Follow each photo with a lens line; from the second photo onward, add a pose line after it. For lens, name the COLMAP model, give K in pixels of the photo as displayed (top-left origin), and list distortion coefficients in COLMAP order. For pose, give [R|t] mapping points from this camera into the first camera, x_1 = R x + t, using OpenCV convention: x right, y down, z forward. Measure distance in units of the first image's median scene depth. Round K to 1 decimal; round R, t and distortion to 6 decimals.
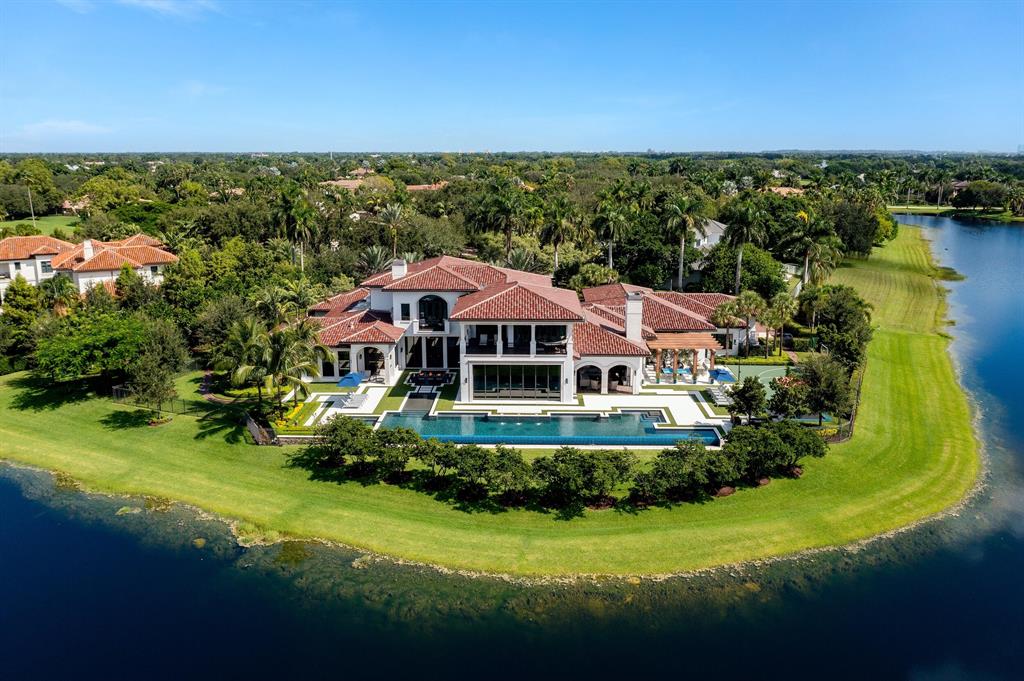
lens RADIAL K [[819.9, 0, 512.0], [0, 819.9, 340.5], [0, 0, 1]] dist [-0.012563, -0.002570]
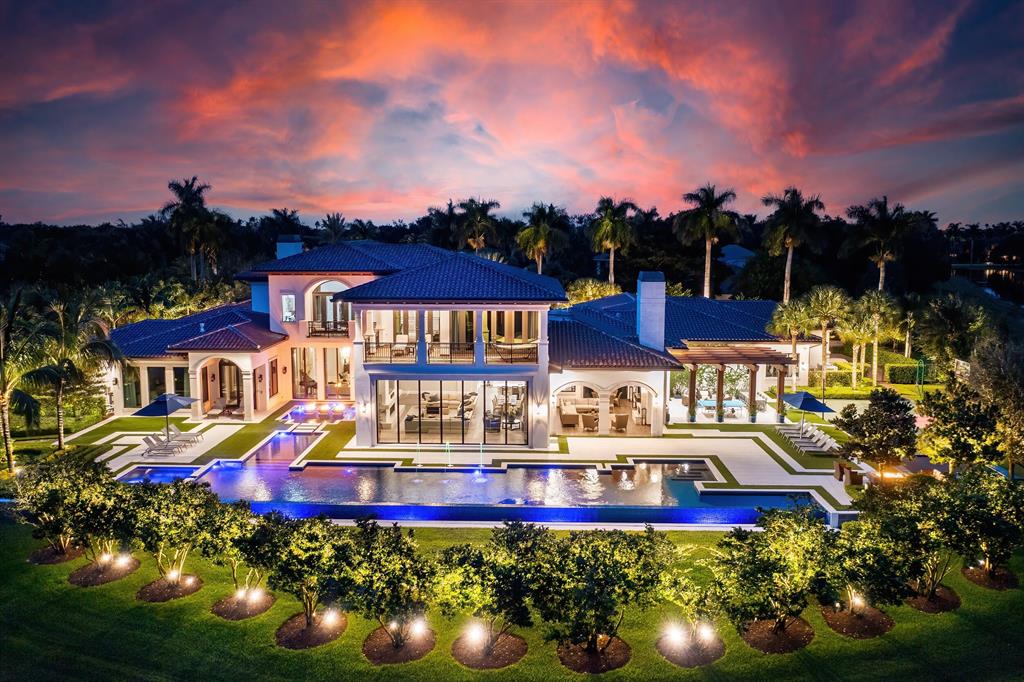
lens RADIAL K [[819.9, 0, 512.0], [0, 819.9, 341.0], [0, 0, 1]] dist [-0.012563, -0.002570]
pose [[0.999990, 0.004311, -0.000749, 0.048151], [-0.004363, 0.995412, -0.095581, 0.056229], [0.000334, 0.095584, 0.995421, 0.420838]]
